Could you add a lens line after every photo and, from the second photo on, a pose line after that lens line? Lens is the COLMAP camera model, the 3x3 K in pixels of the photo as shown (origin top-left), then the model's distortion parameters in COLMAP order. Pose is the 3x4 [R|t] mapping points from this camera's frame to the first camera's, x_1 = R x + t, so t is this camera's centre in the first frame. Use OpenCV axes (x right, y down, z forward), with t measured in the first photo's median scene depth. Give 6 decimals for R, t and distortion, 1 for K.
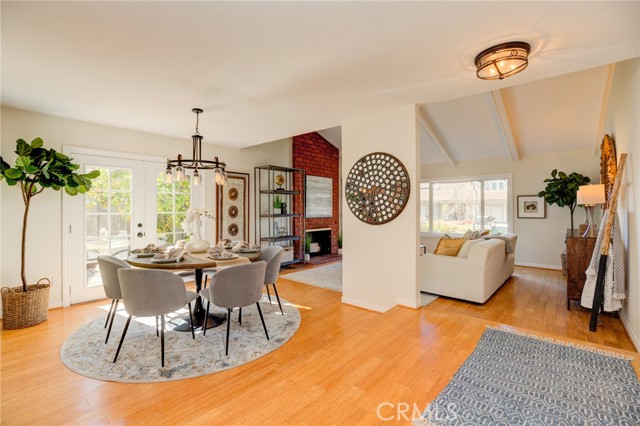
lens RADIAL K [[293.4, 0, 317.4], [0, 293.4, 210.4], [0, 0, 1]] dist [-0.010885, 0.003762]
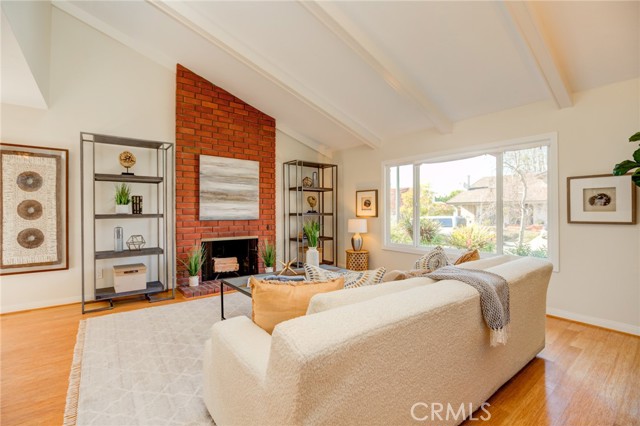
lens RADIAL K [[293.4, 0, 316.4], [0, 293.4, 212.1], [0, 0, 1]] dist [-0.010885, 0.003762]
pose [[0.979955, 0.000695, -0.199216, 0.385731], [-0.001078, 0.999998, -0.001816, 0.009205], [0.199214, 0.001995, 0.979954, 0.459941]]
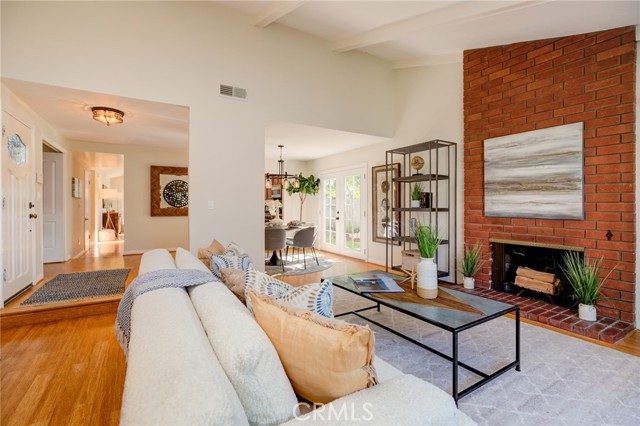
lens RADIAL K [[293.4, 0, 318.5], [0, 293.4, 207.0], [0, 0, 1]] dist [-0.010885, 0.003762]
pose [[-0.297405, 0.004186, -0.954742, 0.657812], [-0.007069, 0.999953, 0.006586, 0.007554], [0.954725, 0.008707, -0.297361, 0.962943]]
